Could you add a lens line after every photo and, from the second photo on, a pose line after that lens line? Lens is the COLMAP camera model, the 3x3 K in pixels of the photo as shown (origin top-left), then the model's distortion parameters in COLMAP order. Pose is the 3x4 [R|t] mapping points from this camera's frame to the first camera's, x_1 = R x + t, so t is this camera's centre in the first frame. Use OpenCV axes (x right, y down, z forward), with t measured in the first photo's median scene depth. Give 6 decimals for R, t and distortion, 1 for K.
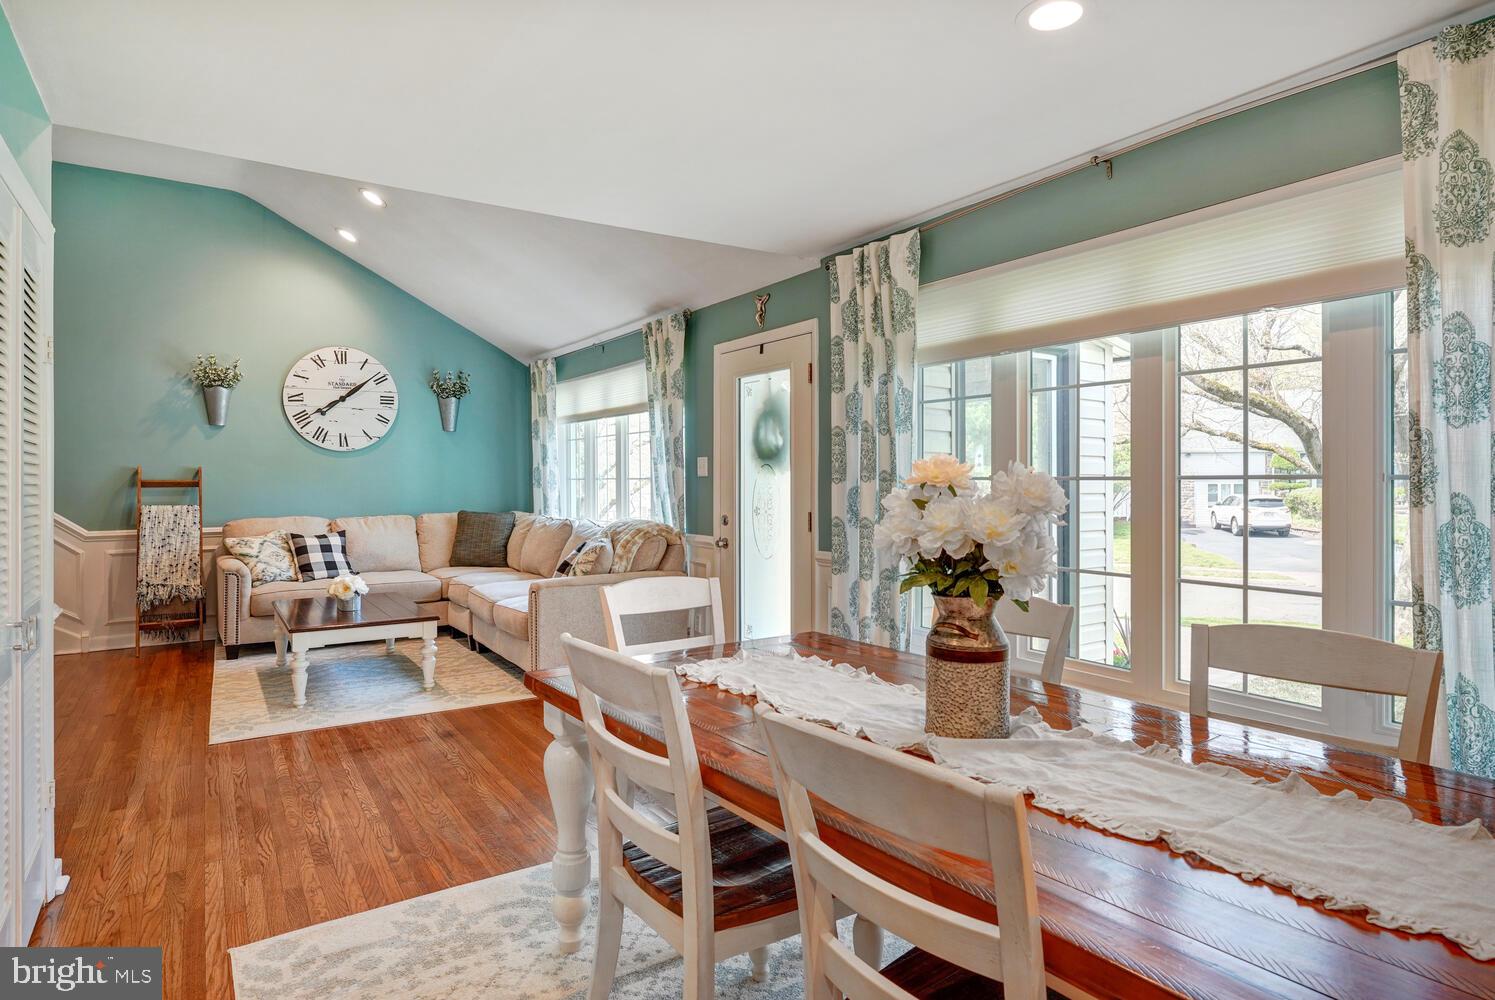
lens RADIAL K [[816.3, 0, 745.3], [0, 816.3, 482.9], [0, 0, 1]] dist [0.000209, 0.001151]
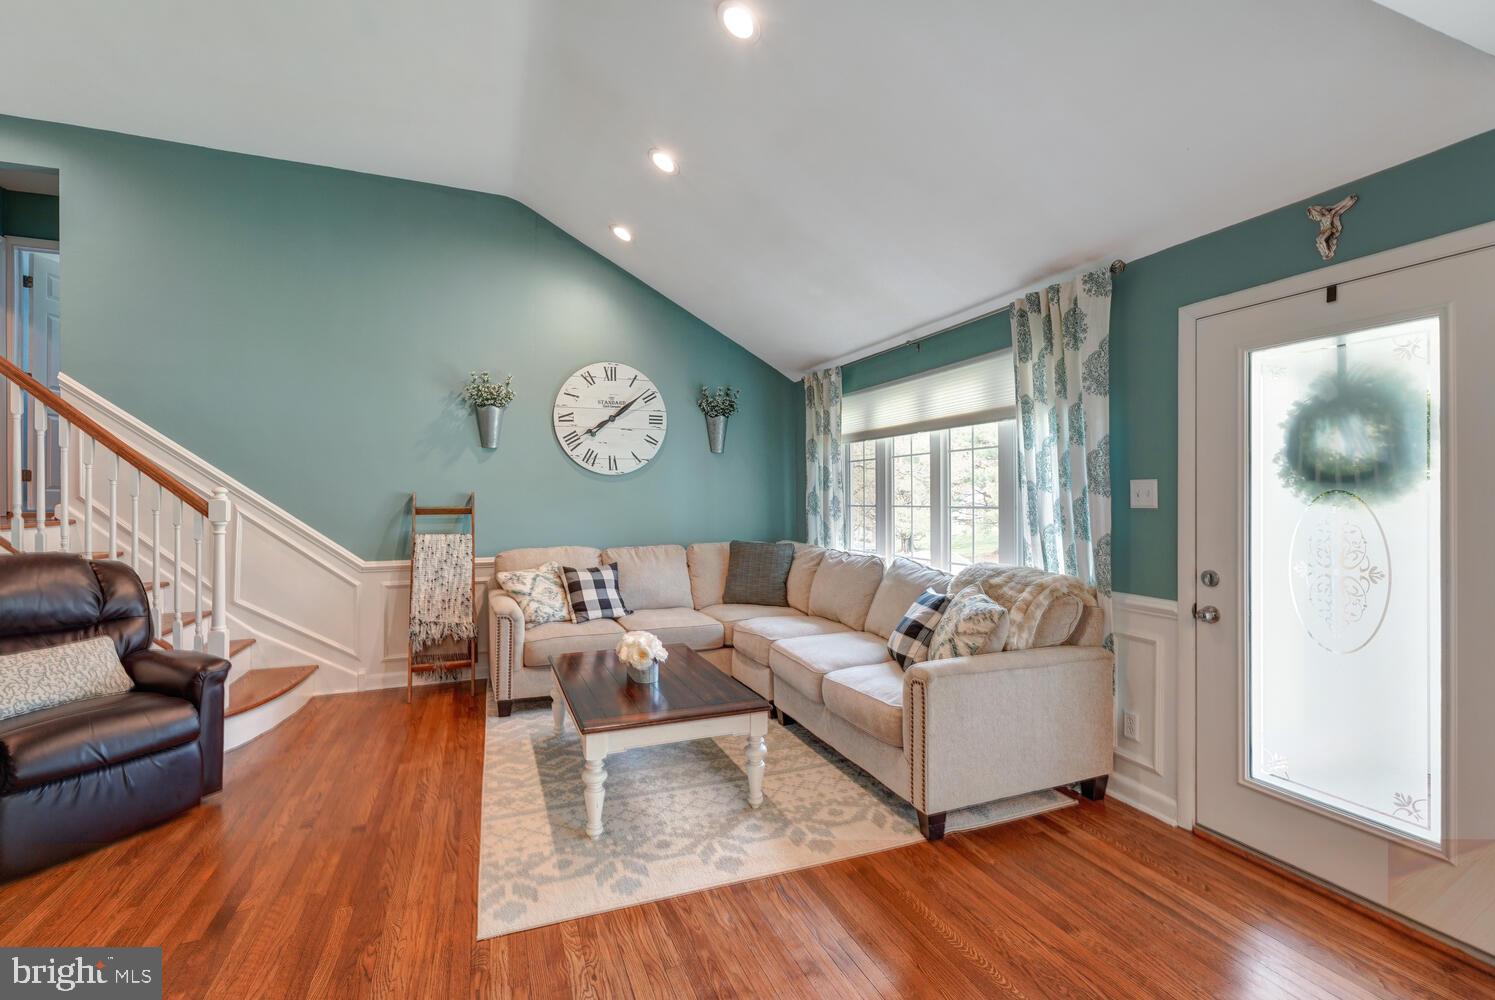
lens RADIAL K [[654.2, 0, 747.5], [0, 654.2, 500.0], [0, 0, 1]] dist [-0.001551, 0.000031]
pose [[0.980451, 0.002331, -0.196748, -0.219923], [-0.002840, 0.999993, -0.002306, -0.010492], [0.196742, 0.002820, 0.980451, 0.339459]]
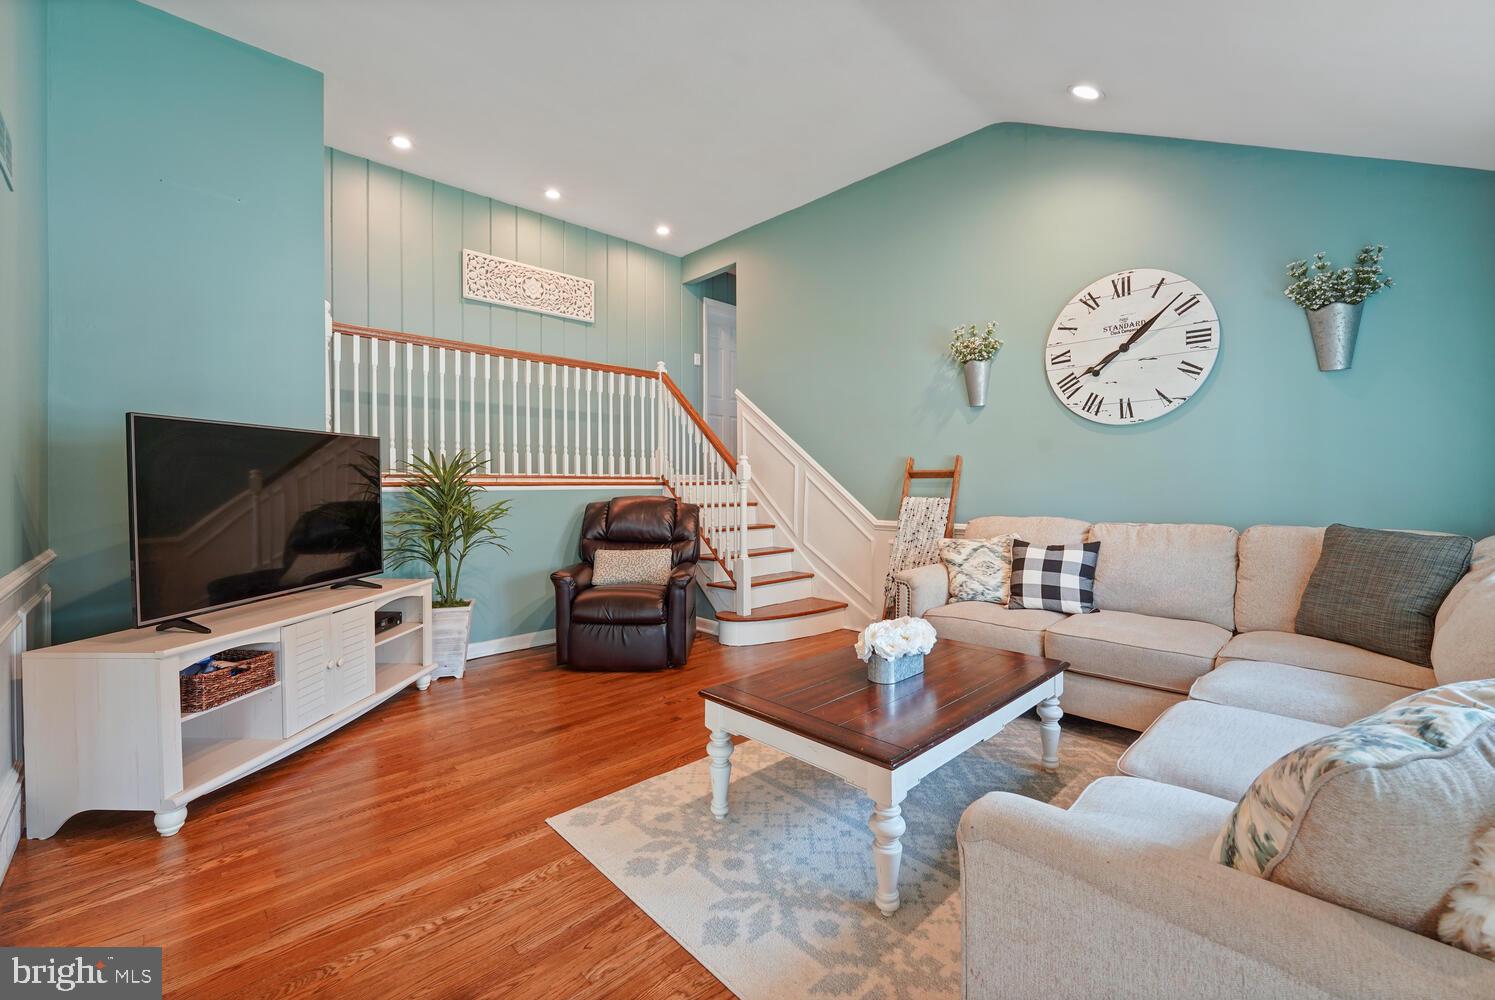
lens RADIAL K [[618.4, 0, 753.1], [0, 618.4, 487.4], [0, 0, 1]] dist [-0.002512, -0.000198]
pose [[0.183322, 0.009872, -0.983003, -0.048723], [0.000622, 0.999948, 0.010158, 0.008787], [0.983053, -0.002474, 0.183307, 0.671322]]
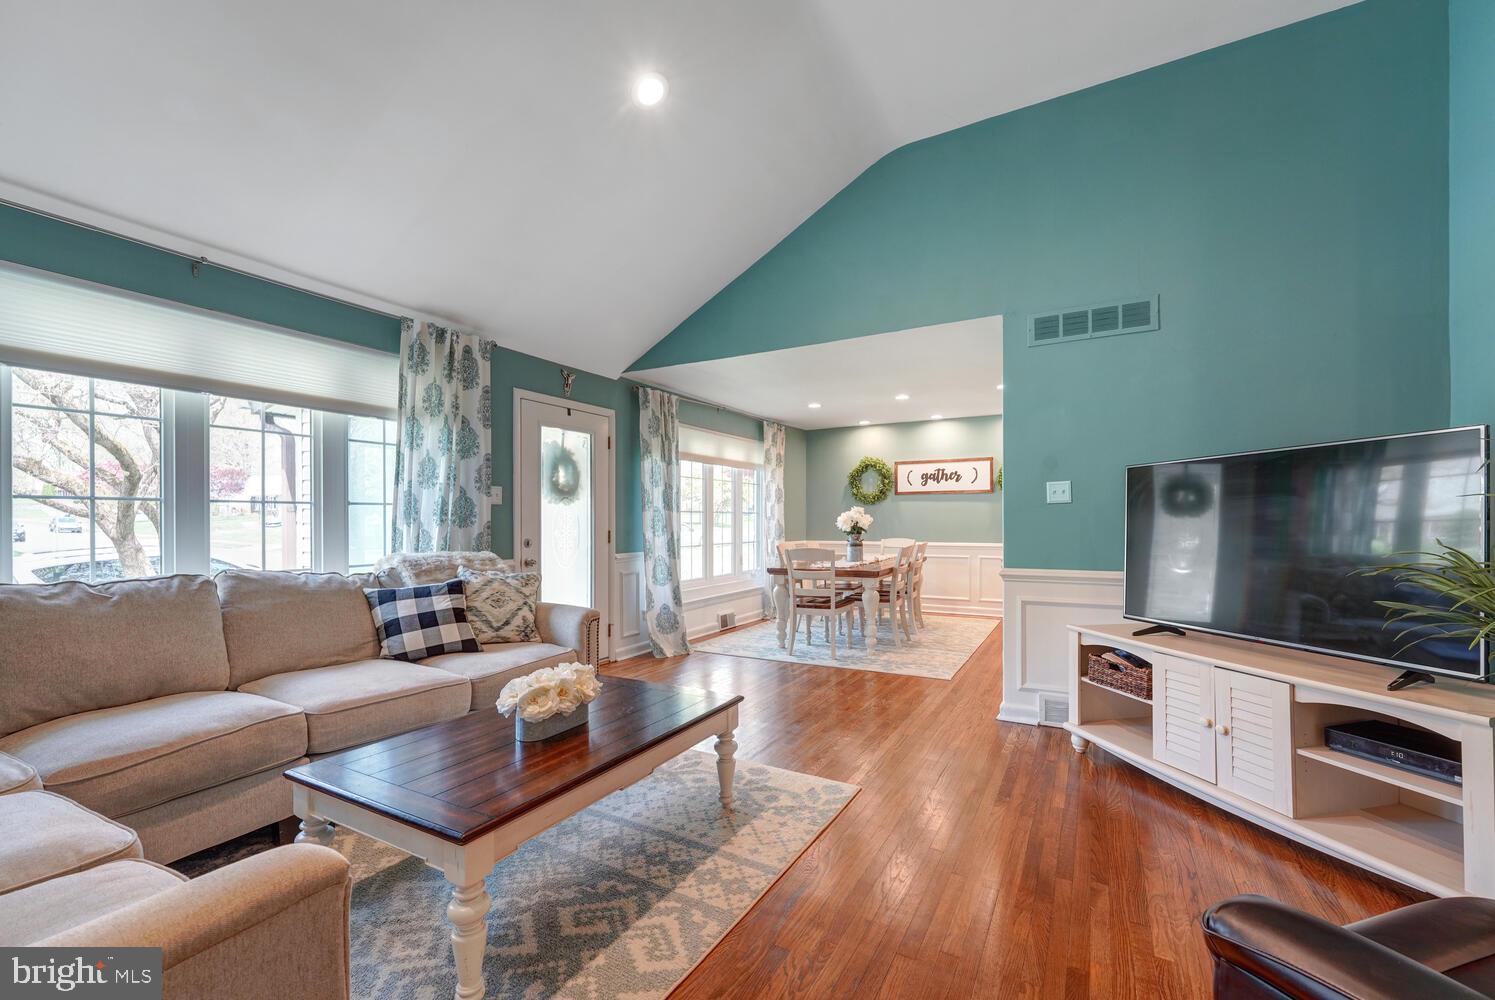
lens RADIAL K [[613.5, 0, 755.7], [0, 613.5, 518.3], [0, 0, 1]] dist [0.000936, 0.000187]
pose [[-0.461930, 0.004921, 0.886903, -0.753305], [0.004356, 0.999985, -0.003280, 0.011806], [-0.886906, 0.002348, -0.461944, 0.882732]]
